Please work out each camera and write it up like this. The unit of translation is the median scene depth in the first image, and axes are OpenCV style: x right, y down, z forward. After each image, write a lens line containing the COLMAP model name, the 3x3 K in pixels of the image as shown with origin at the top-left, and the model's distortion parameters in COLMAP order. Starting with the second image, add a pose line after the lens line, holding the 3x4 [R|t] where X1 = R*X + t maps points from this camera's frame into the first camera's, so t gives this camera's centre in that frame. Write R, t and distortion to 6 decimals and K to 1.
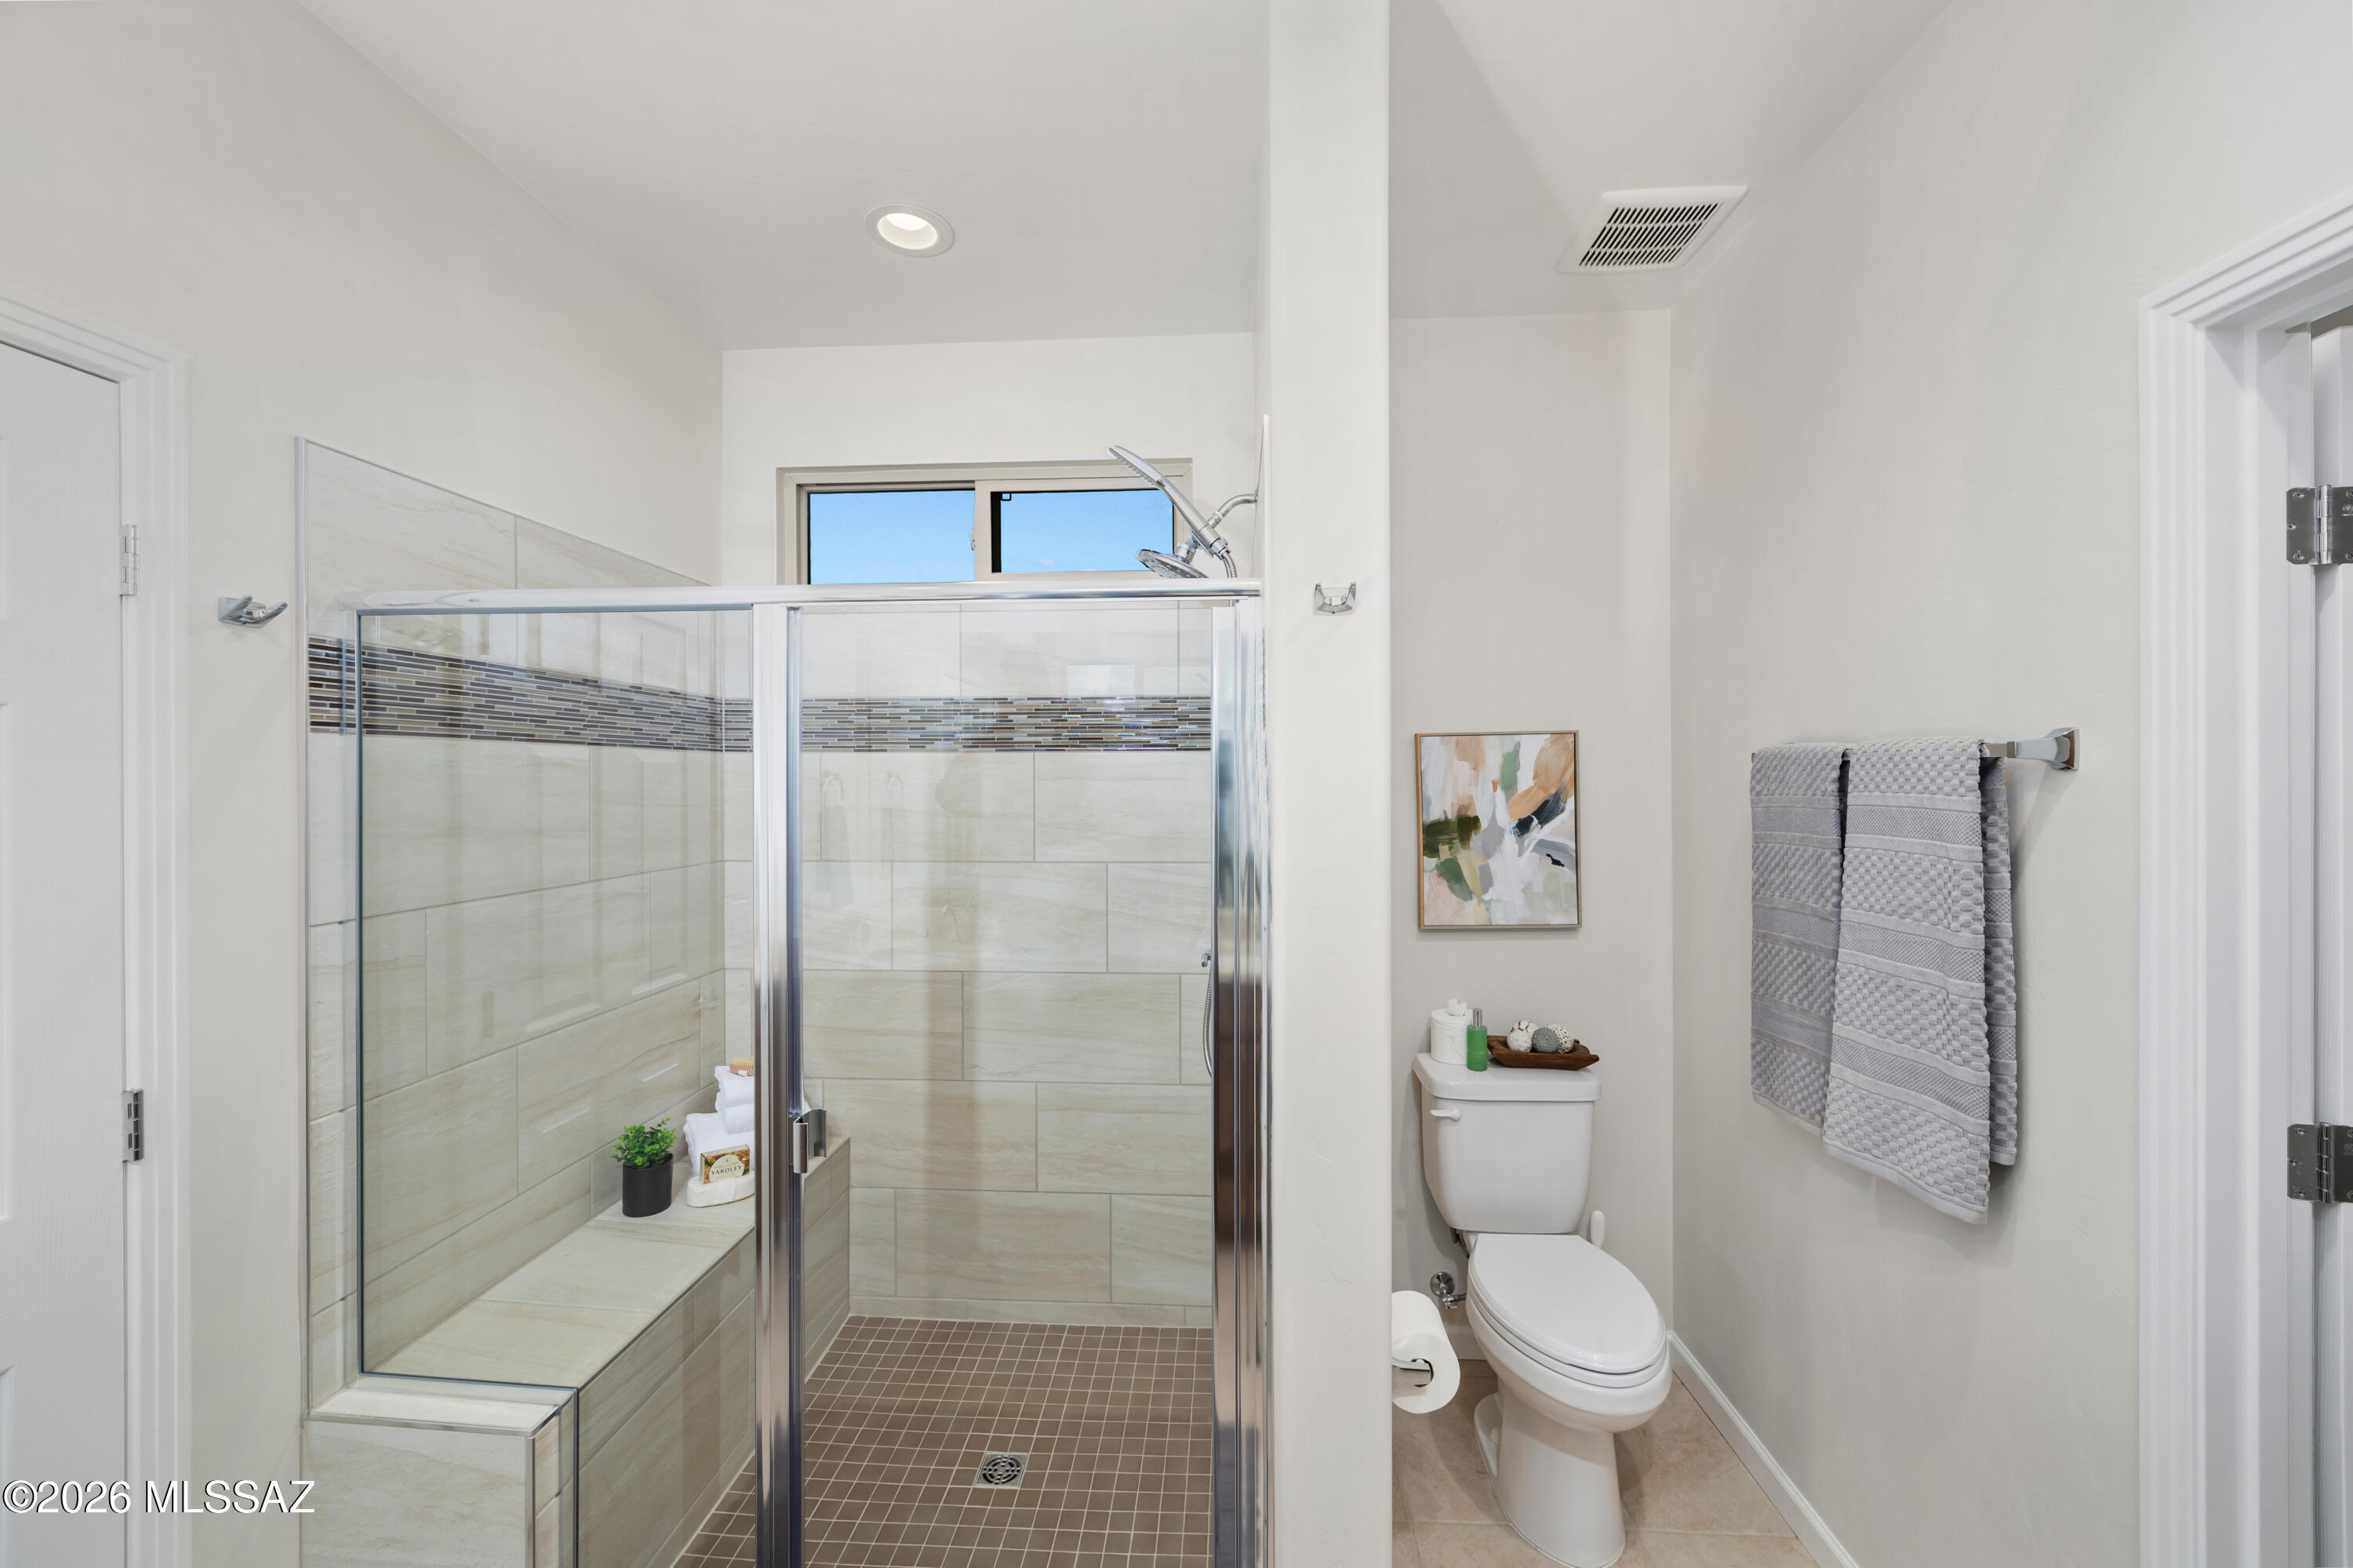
lens RADIAL K [[903.4, 0, 1182.9], [0, 903.4, 791.0], [0, 0, 1]] dist [0.000277, 0.000118]
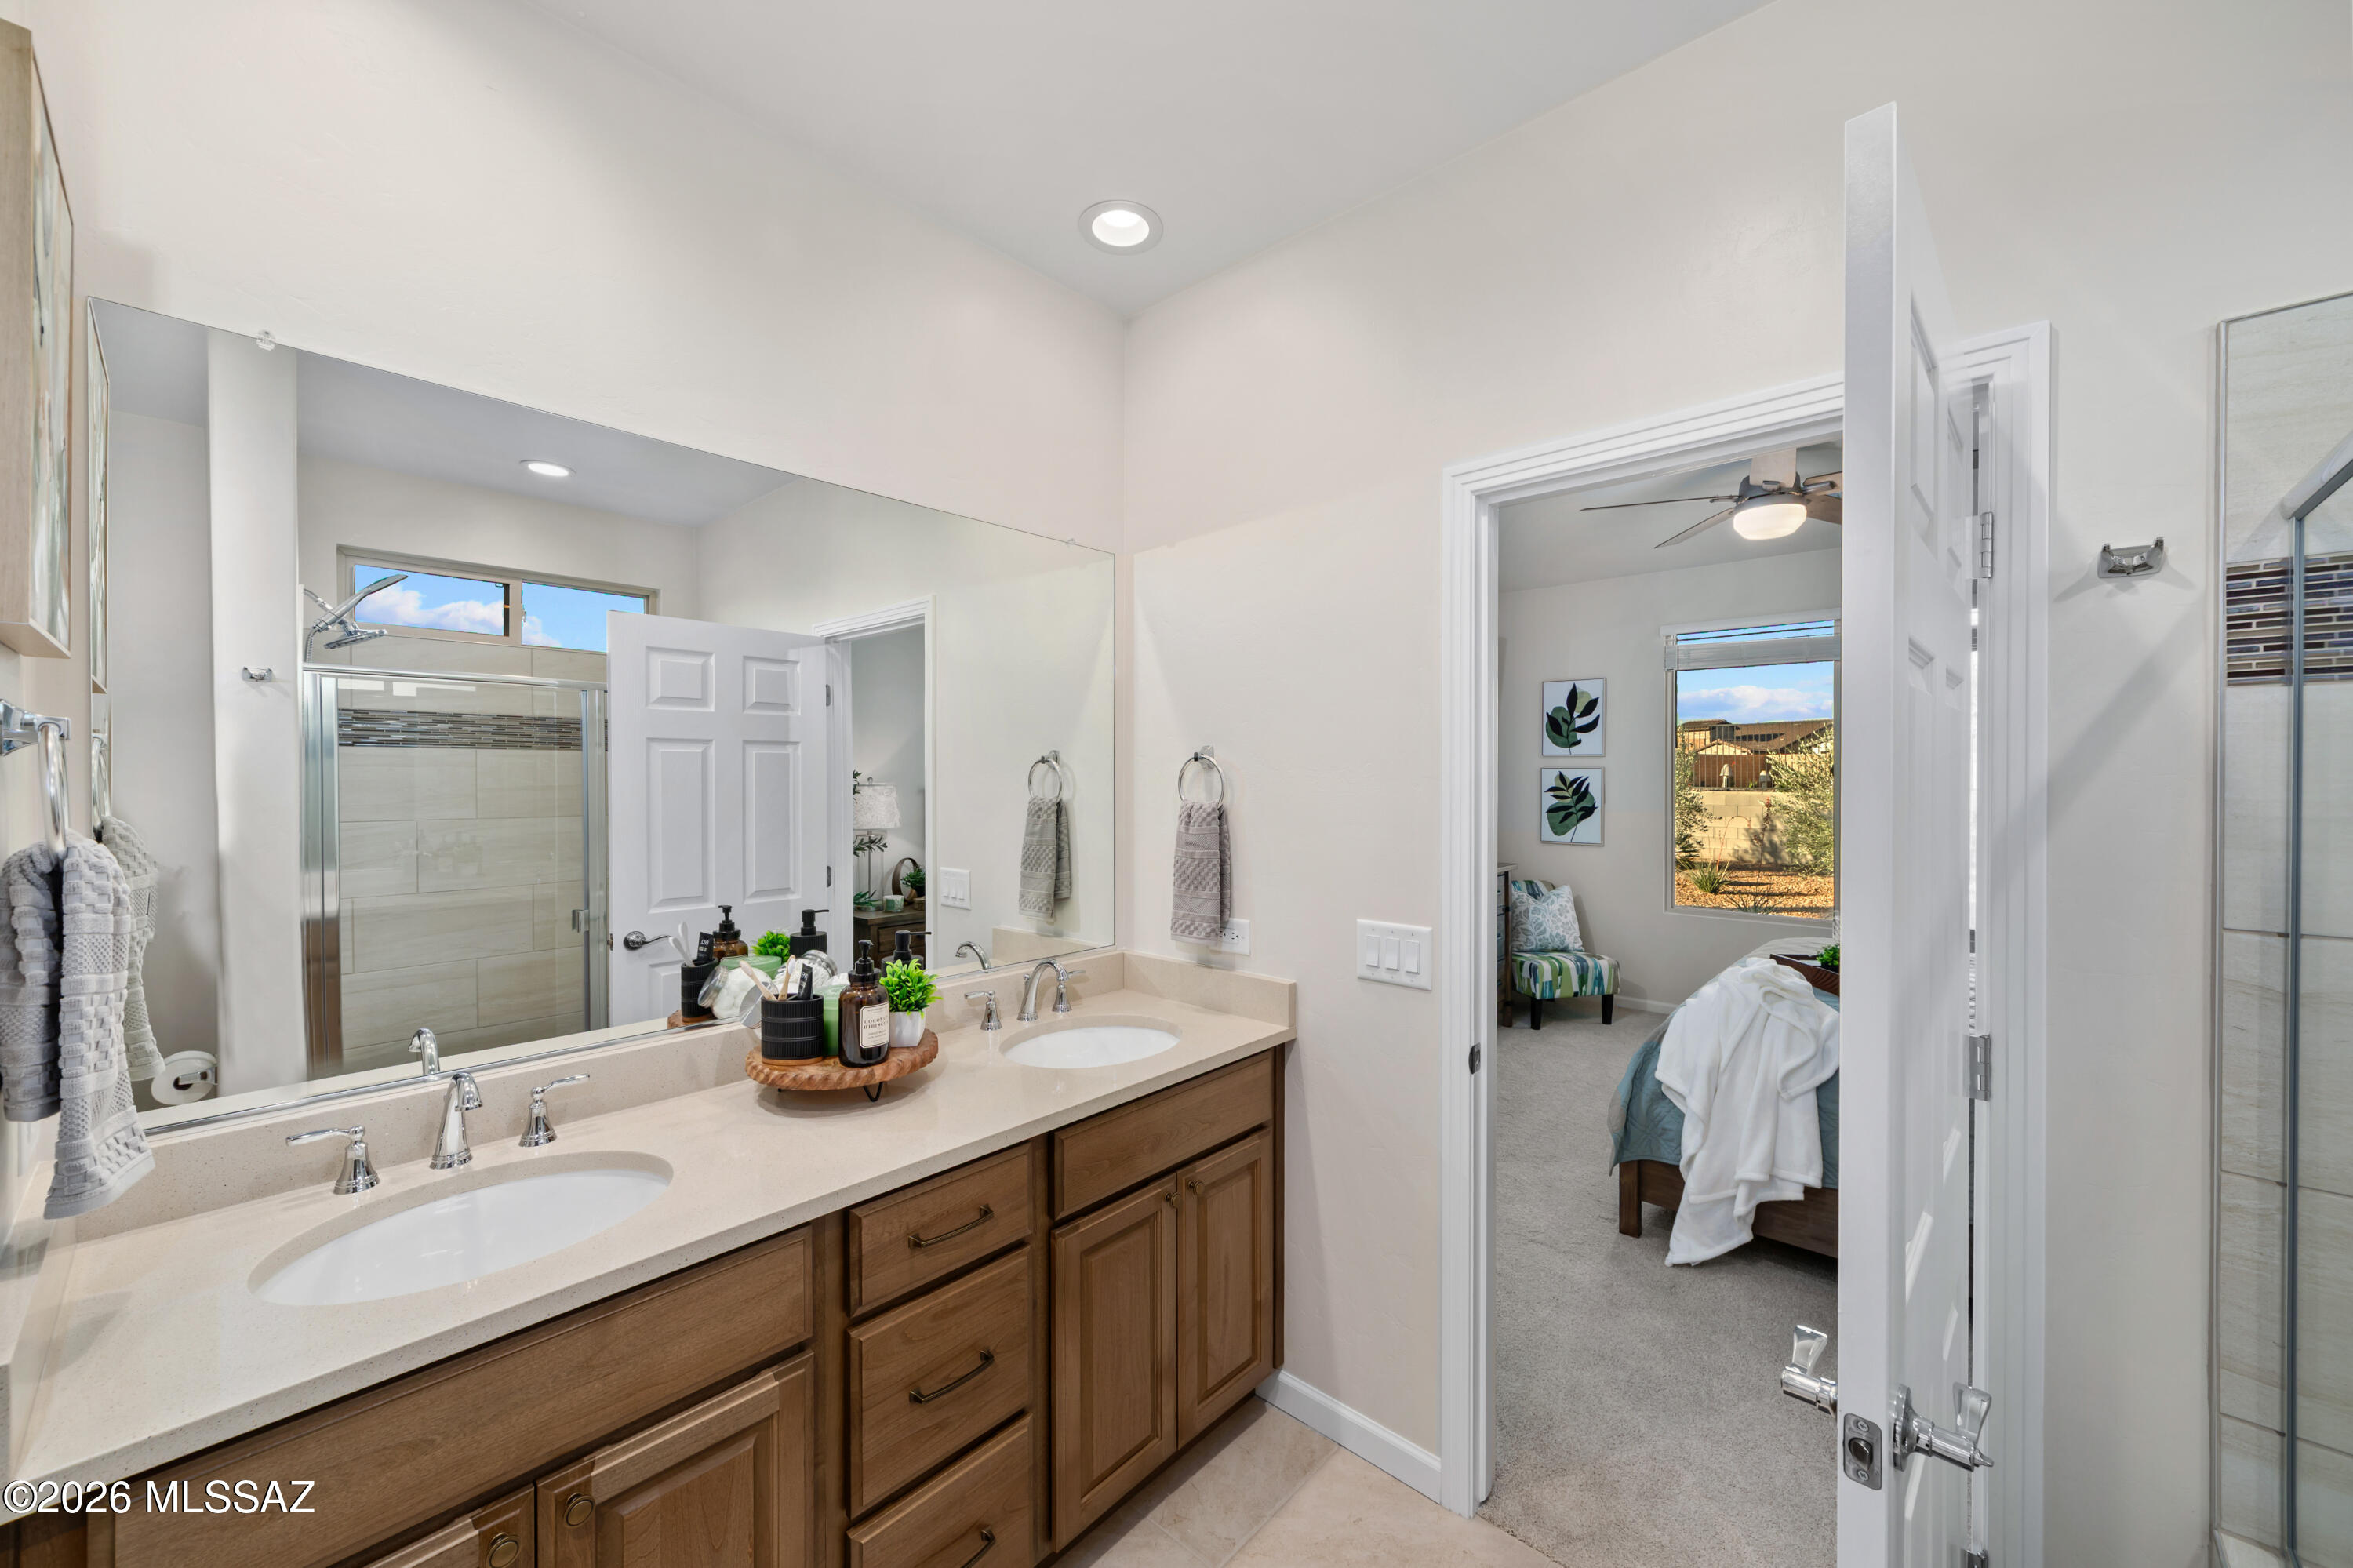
lens RADIAL K [[903.4, 0, 1182.9], [0, 903.4, 791.0], [0, 0, 1]] dist [0.000277, 0.000118]
pose [[-0.625618, 0.016222, -0.779961, 0.238984], [0.000163, 0.999786, 0.020664, 0.010971], [0.780129, 0.012800, -0.625488, 0.775115]]
